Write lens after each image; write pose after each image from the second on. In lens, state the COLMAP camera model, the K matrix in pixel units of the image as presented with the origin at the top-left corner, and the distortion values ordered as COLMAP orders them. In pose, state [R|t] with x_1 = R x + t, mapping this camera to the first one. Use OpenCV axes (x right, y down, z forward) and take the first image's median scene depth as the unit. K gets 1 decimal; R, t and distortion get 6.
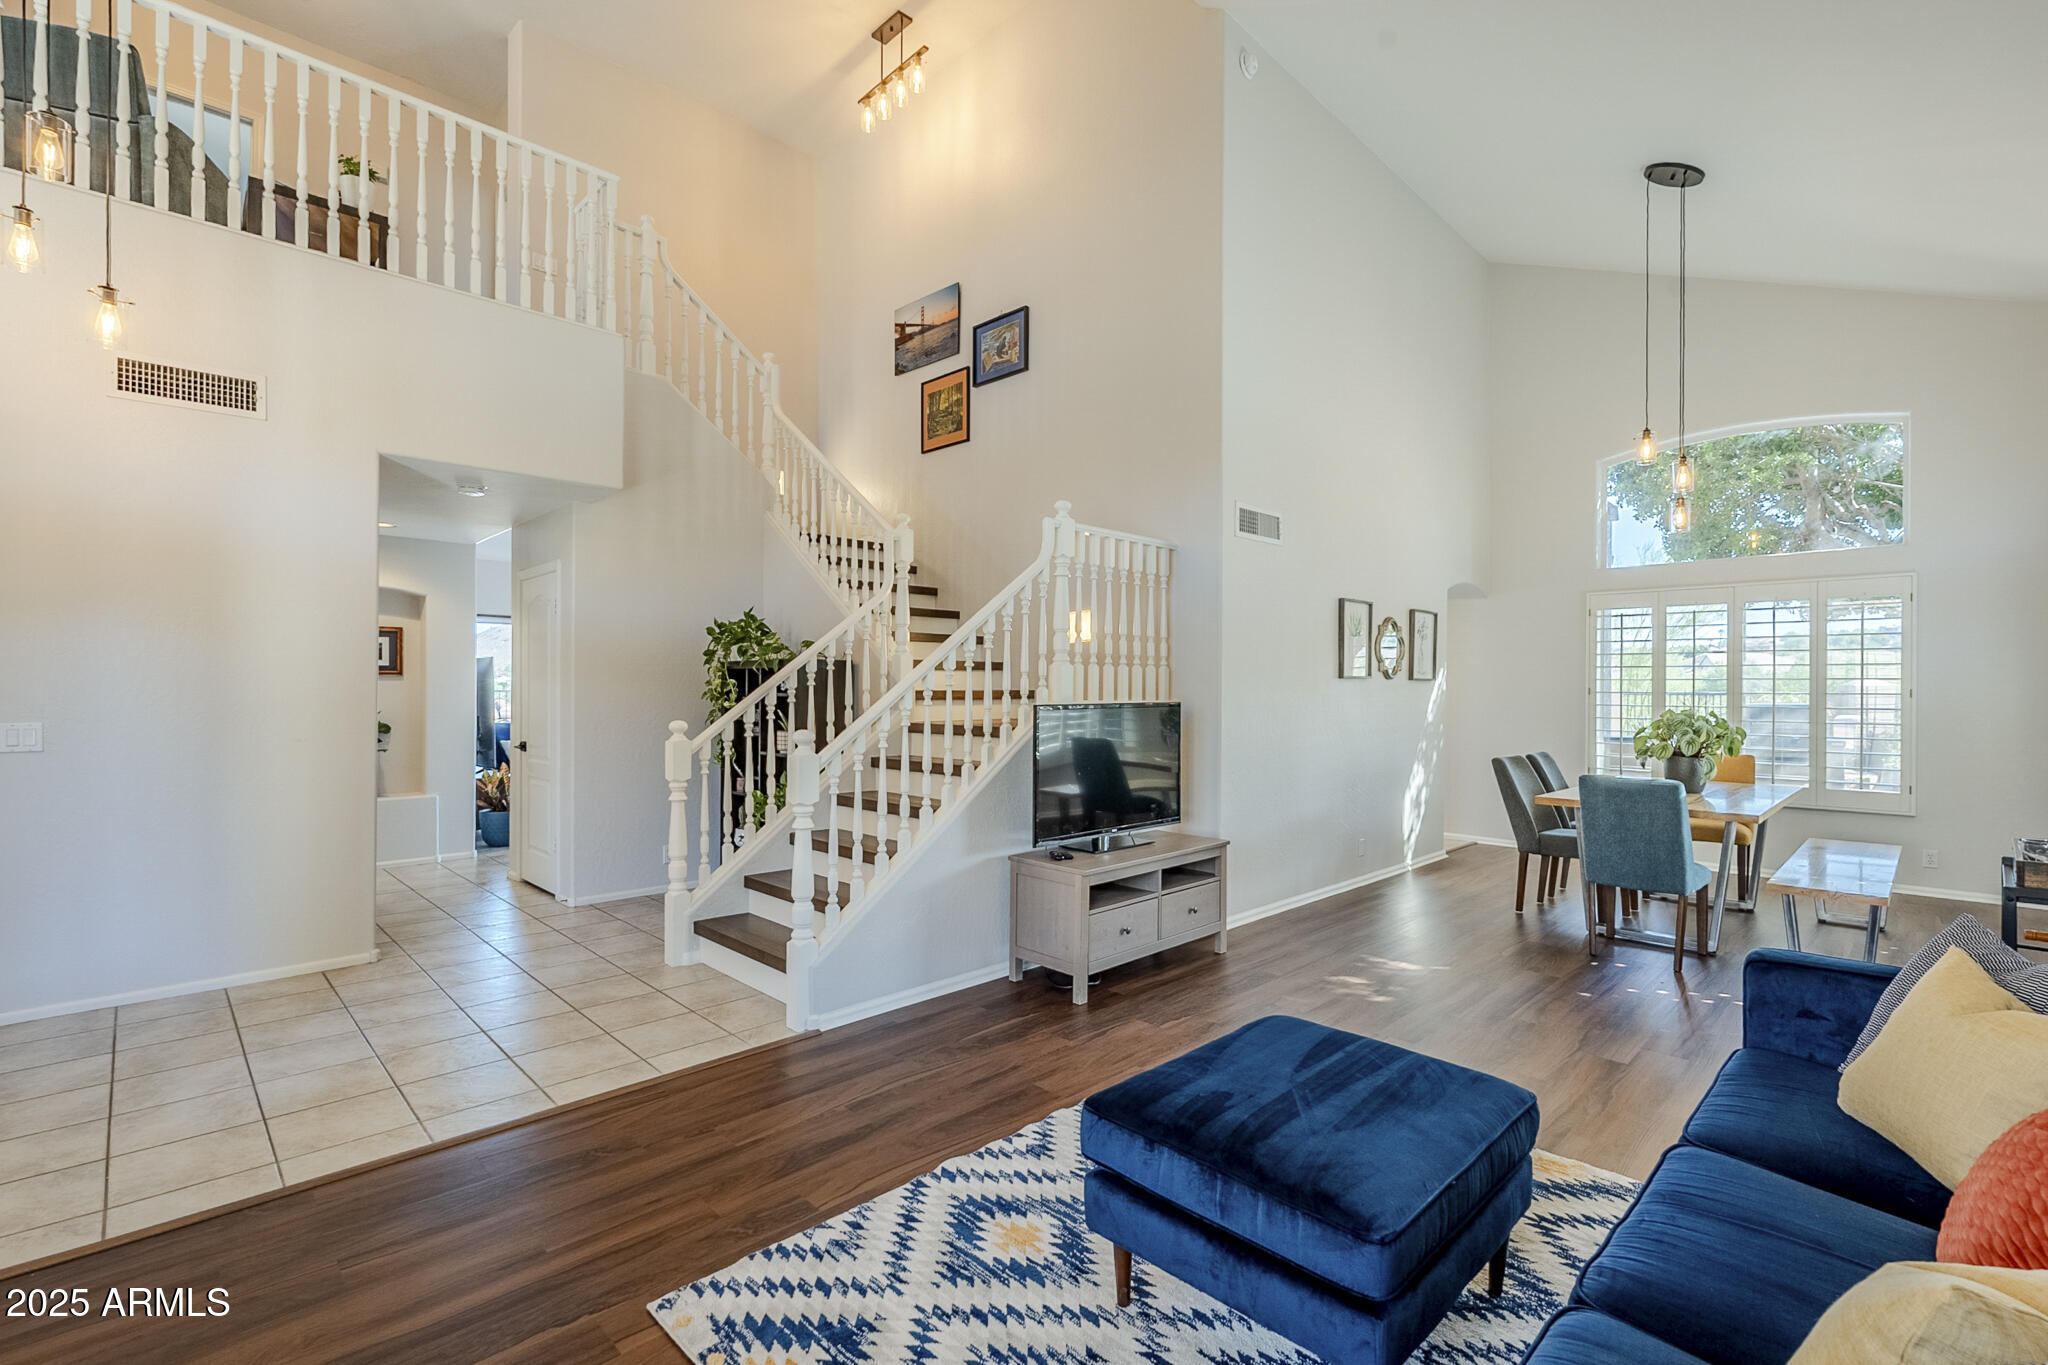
lens RADIAL K [[928.3, 0, 1036.7], [0, 928.3, 686.7], [0, 0, 1]] dist [-0.004090, 0.000424]
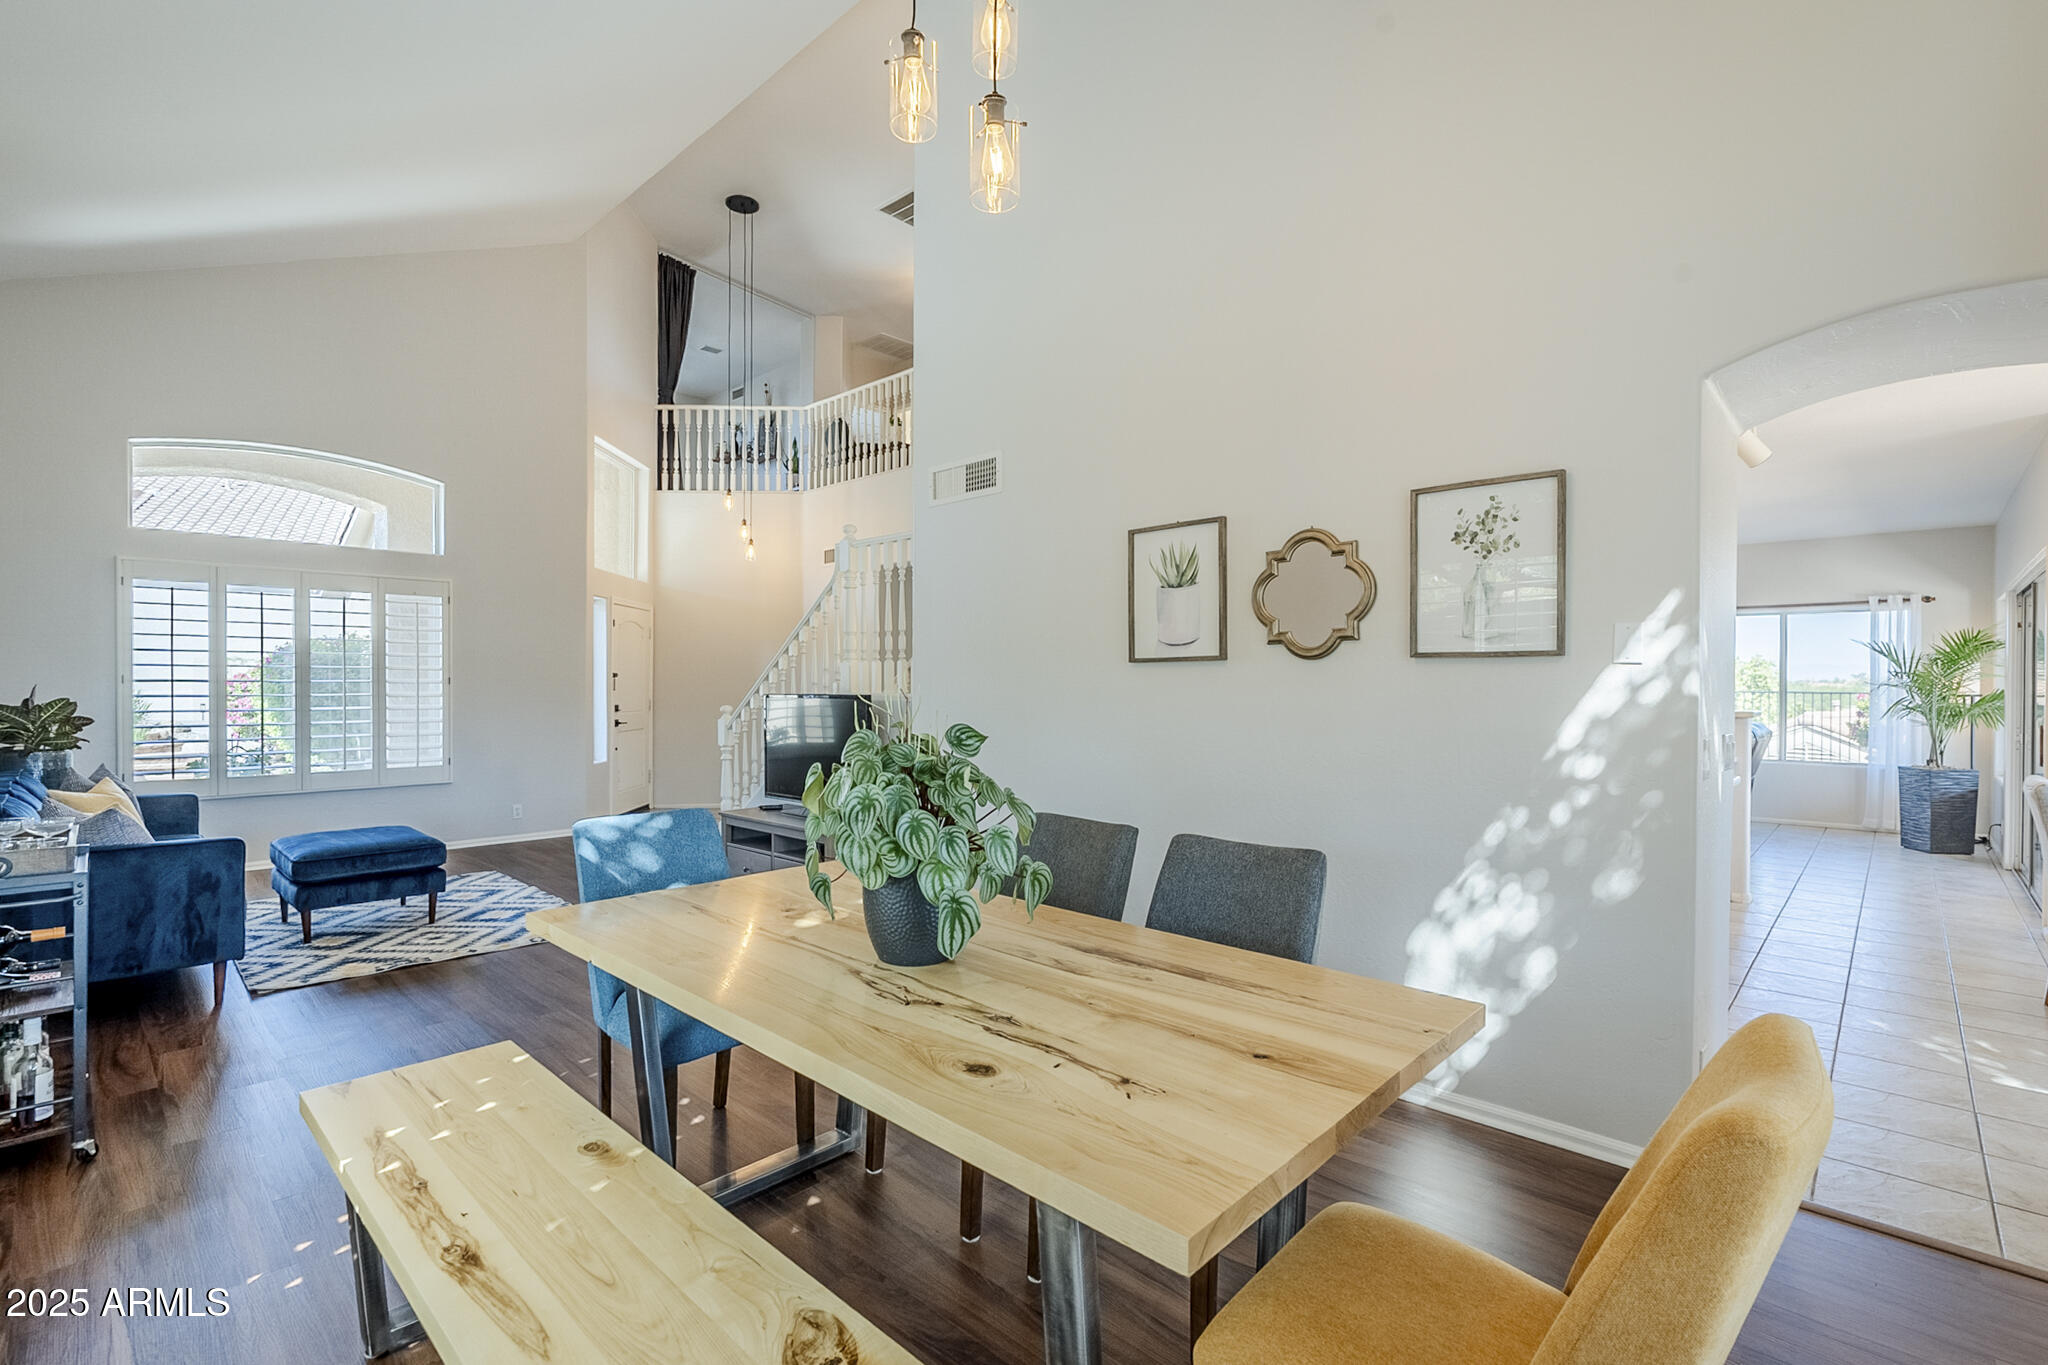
lens RADIAL K [[928.3, 0, 1023.7], [0, 928.3, 689.7], [0, 0, 1]] dist [-0.004090, 0.000424]
pose [[0.028088, -0.000807, -0.999605, 0.758255], [0.000817, 0.999999, -0.000785, 0.007610], [0.999605, -0.000795, 0.028088, 0.741217]]
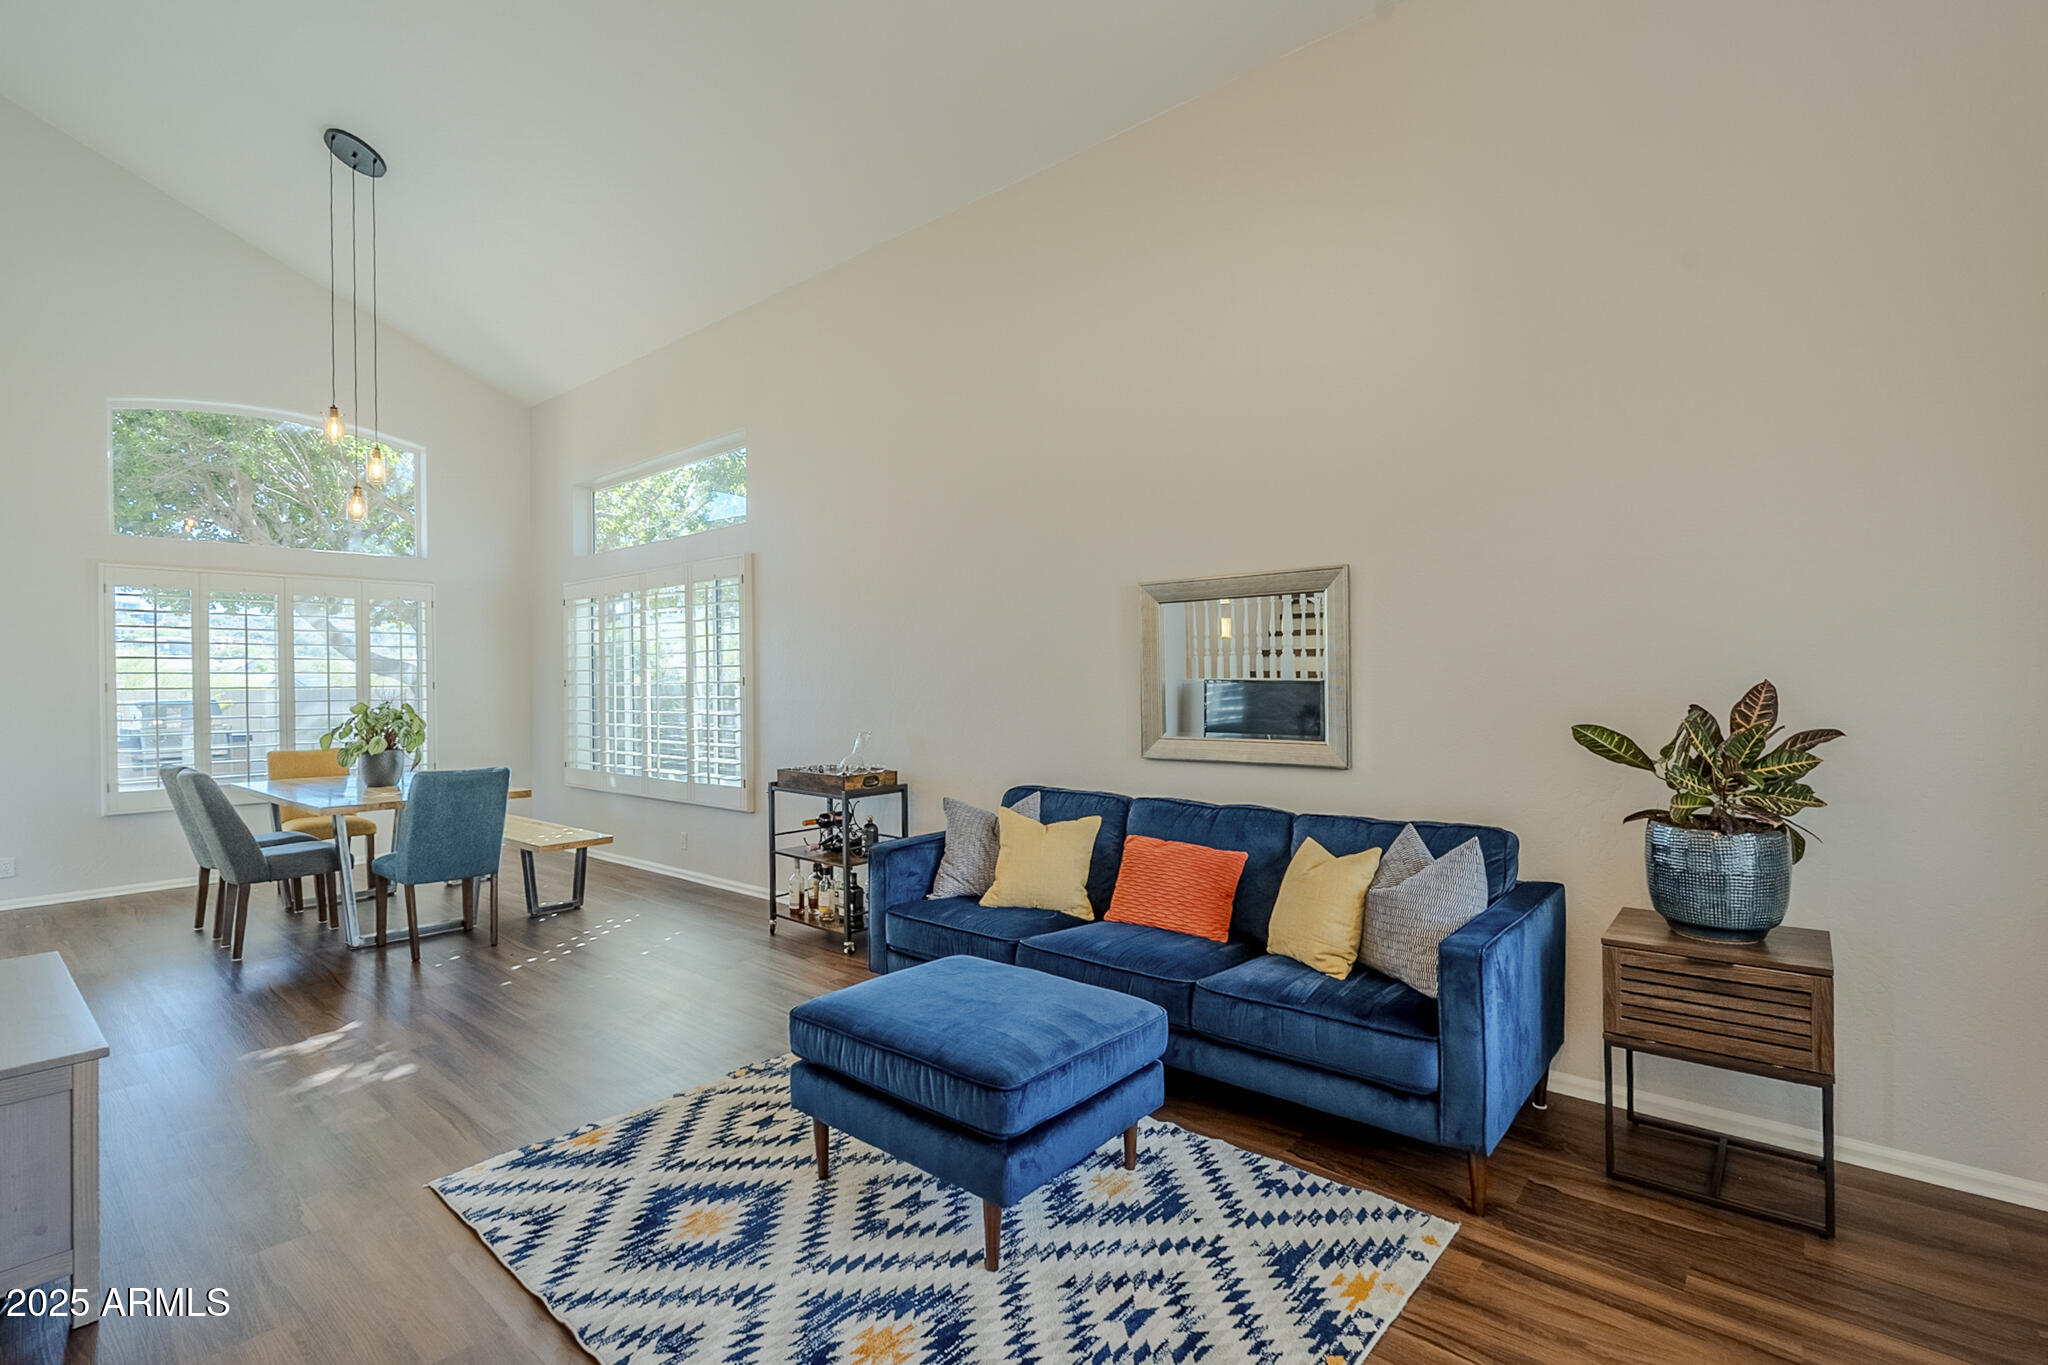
lens RADIAL K [[928.3, 0, 1034.1], [0, 928.3, 683.6], [0, 0, 1]] dist [-0.004090, 0.000424]
pose [[-0.102235, -0.004119, 0.994752, -0.864334], [0.007194, 0.999962, 0.004880, 0.007000], [-0.994734, 0.007656, -0.102201, 0.971275]]
